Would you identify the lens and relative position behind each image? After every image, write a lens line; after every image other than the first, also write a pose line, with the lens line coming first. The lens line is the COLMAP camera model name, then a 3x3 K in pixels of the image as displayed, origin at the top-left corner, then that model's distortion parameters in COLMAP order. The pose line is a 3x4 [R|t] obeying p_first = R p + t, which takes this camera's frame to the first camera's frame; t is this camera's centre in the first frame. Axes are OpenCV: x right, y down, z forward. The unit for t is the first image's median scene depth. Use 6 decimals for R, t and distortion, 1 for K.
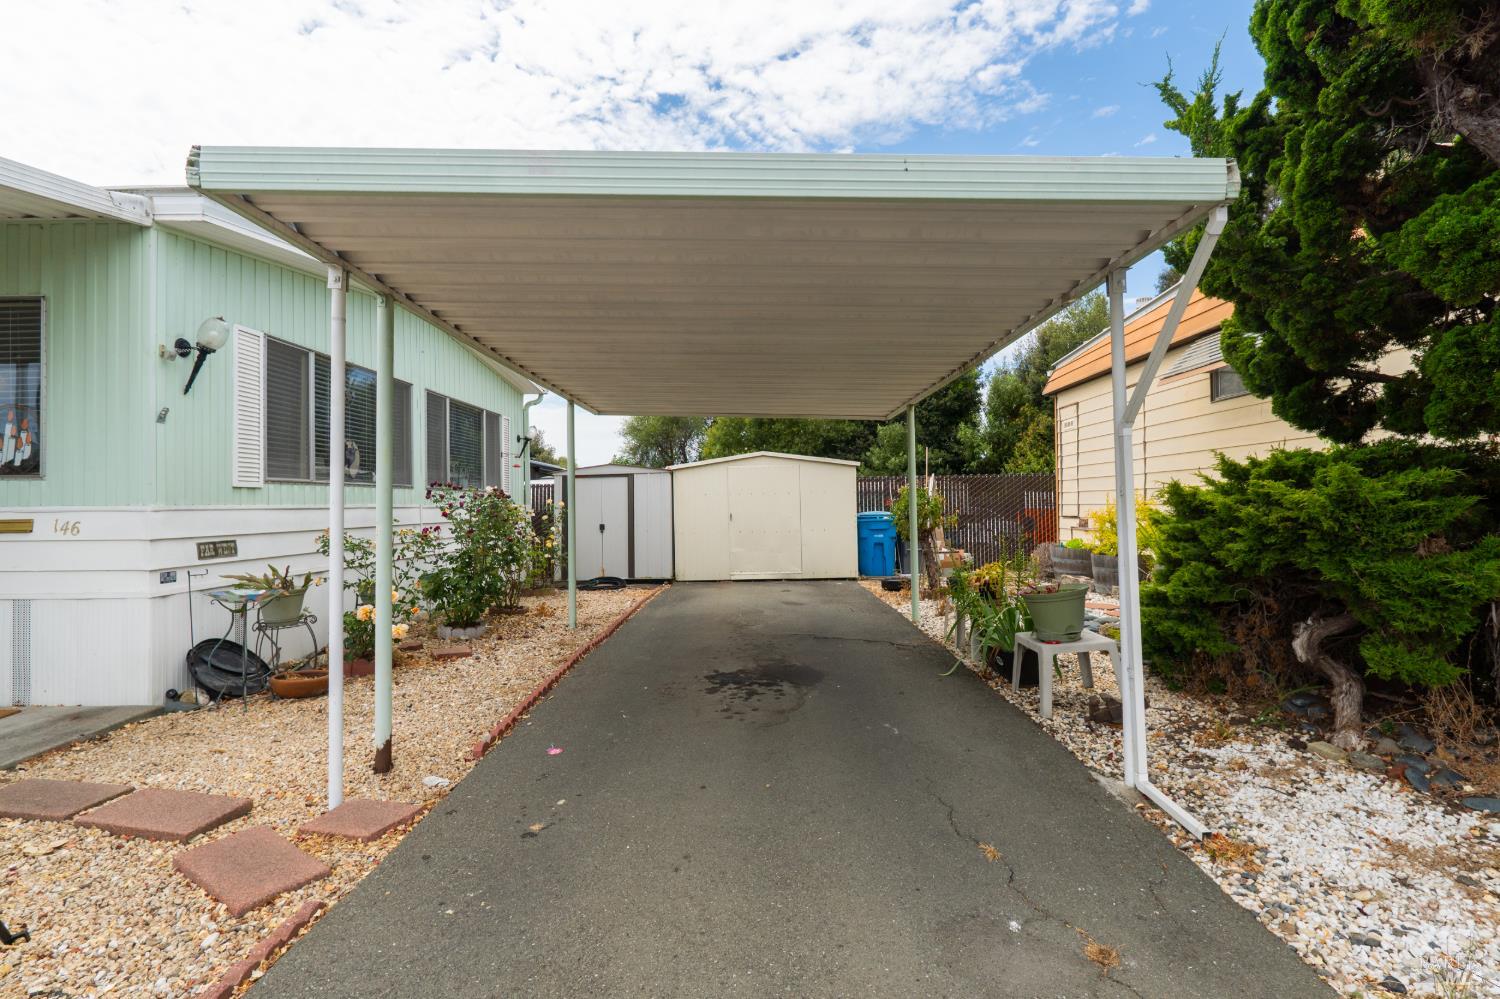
lens RADIAL K [[652.6, 0, 750.1], [0, 652.6, 496.8], [0, 0, 1]] dist [-0.003559, -0.001205]
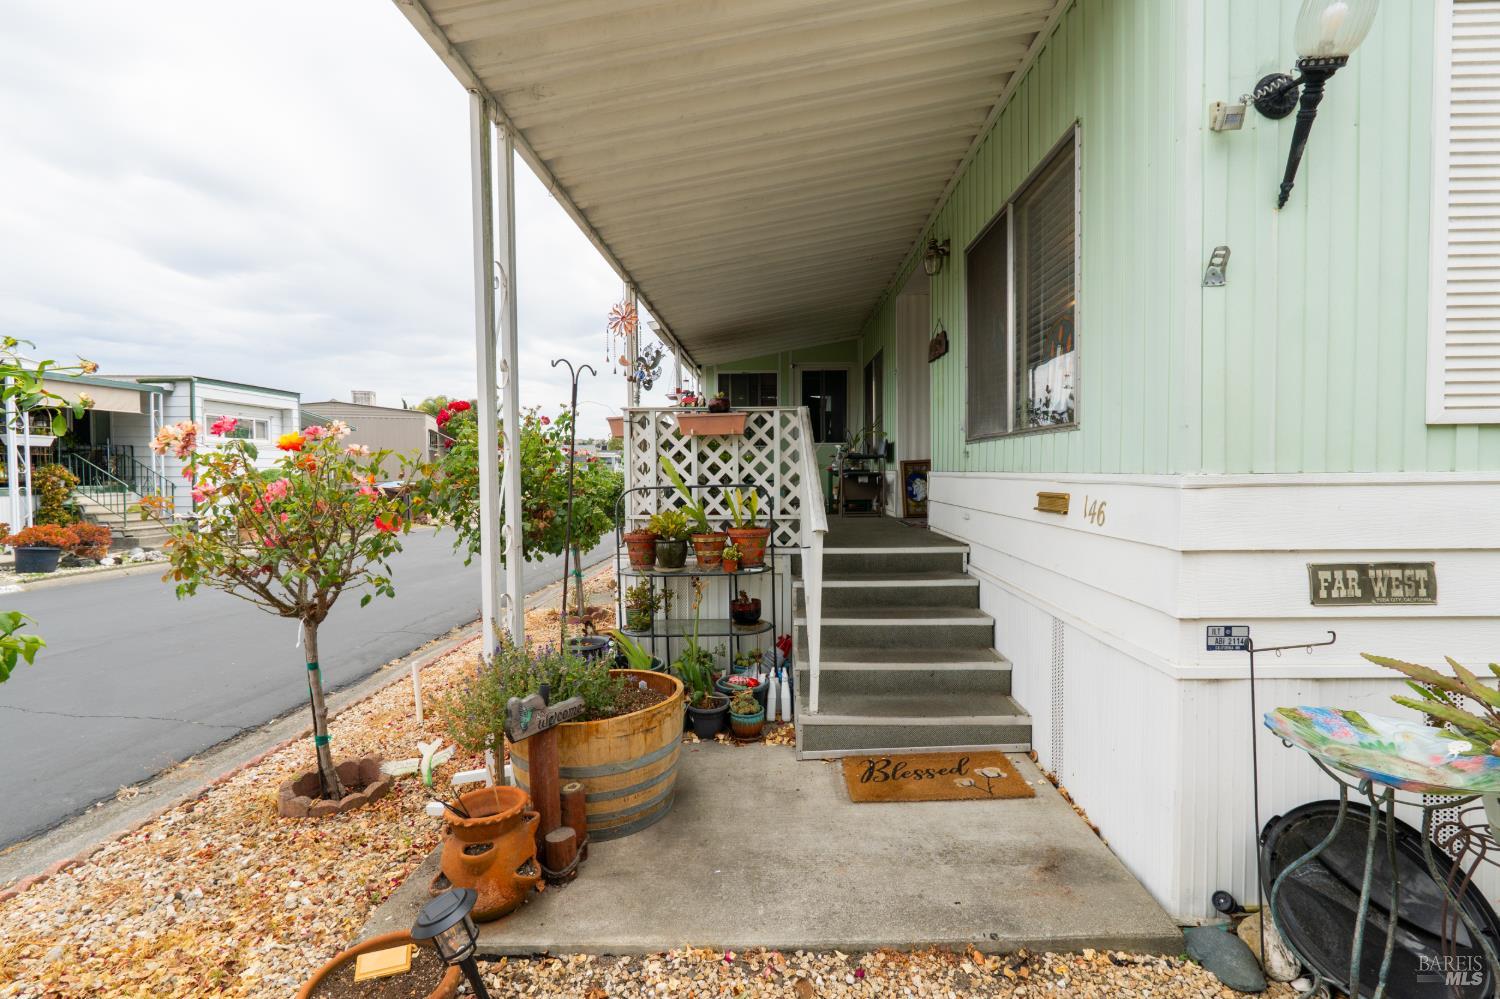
lens RADIAL K [[682.7, 0, 784.1], [0, 682.7, 491.6], [0, 0, 1]] dist [-0.007450, 0.000984]
pose [[-0.032740, 0.047272, -0.998345, -0.376787], [0.023163, 0.998648, 0.046527, -0.003177], [0.999195, -0.021602, -0.033791, 0.628781]]
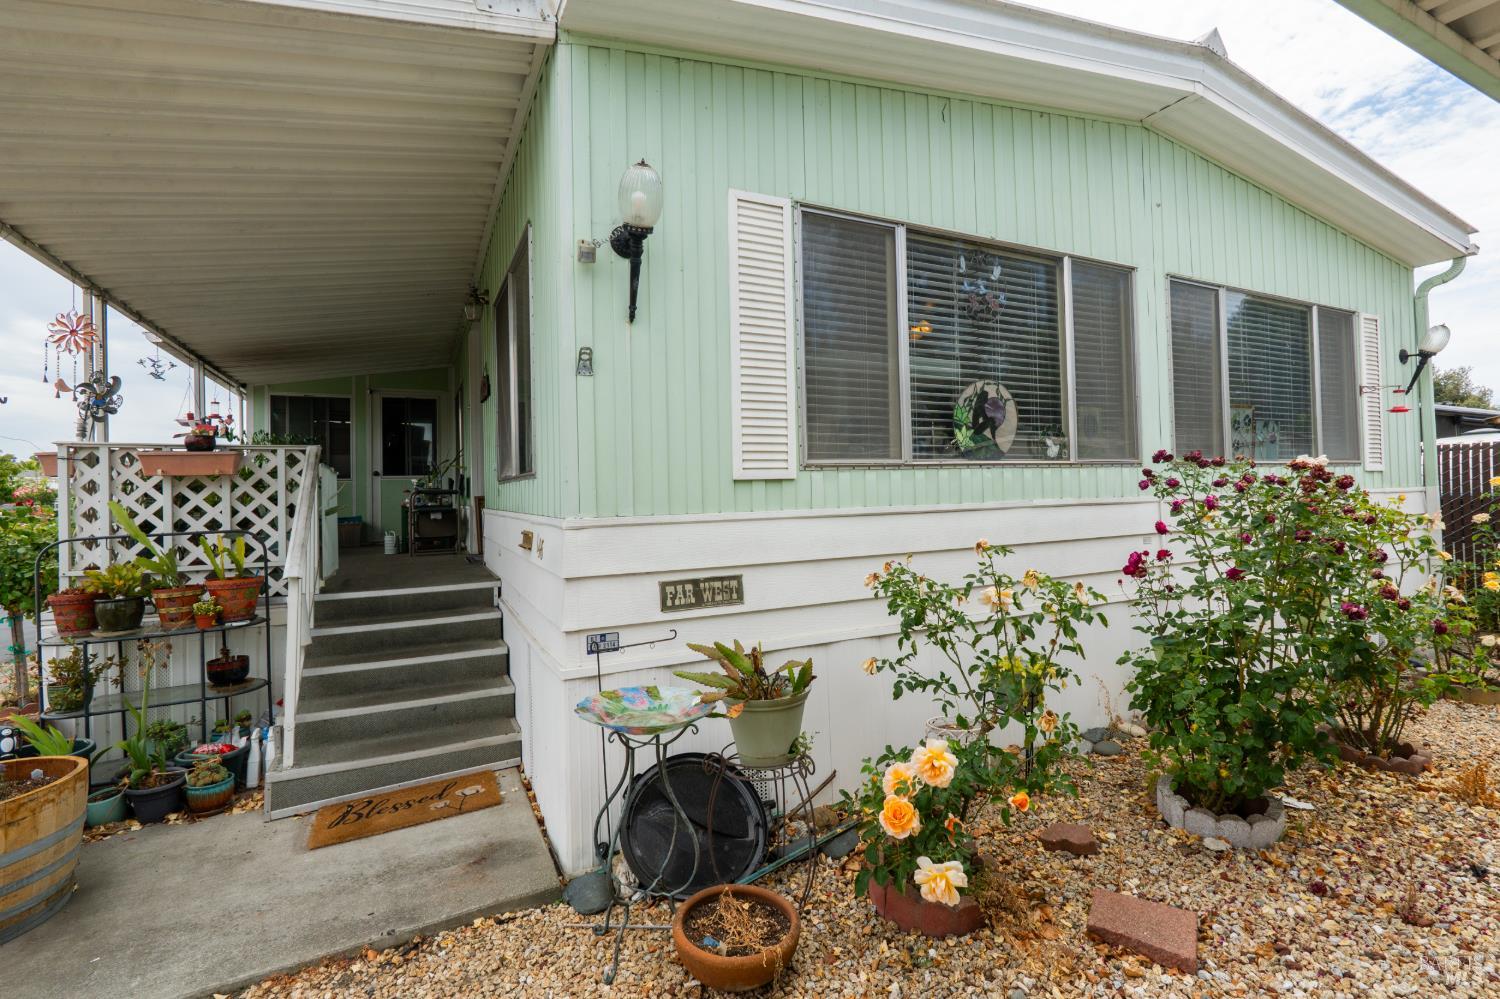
lens RADIAL K [[682.7, 0, 765.9], [0, 682.7, 484.5], [0, 0, 1]] dist [-0.007450, 0.000984]
pose [[0.449576, -0.006749, -0.893217, -0.254003], [0.027856, 0.999591, 0.006468, -0.014444], [0.892808, -0.027789, 0.449580, 0.755578]]
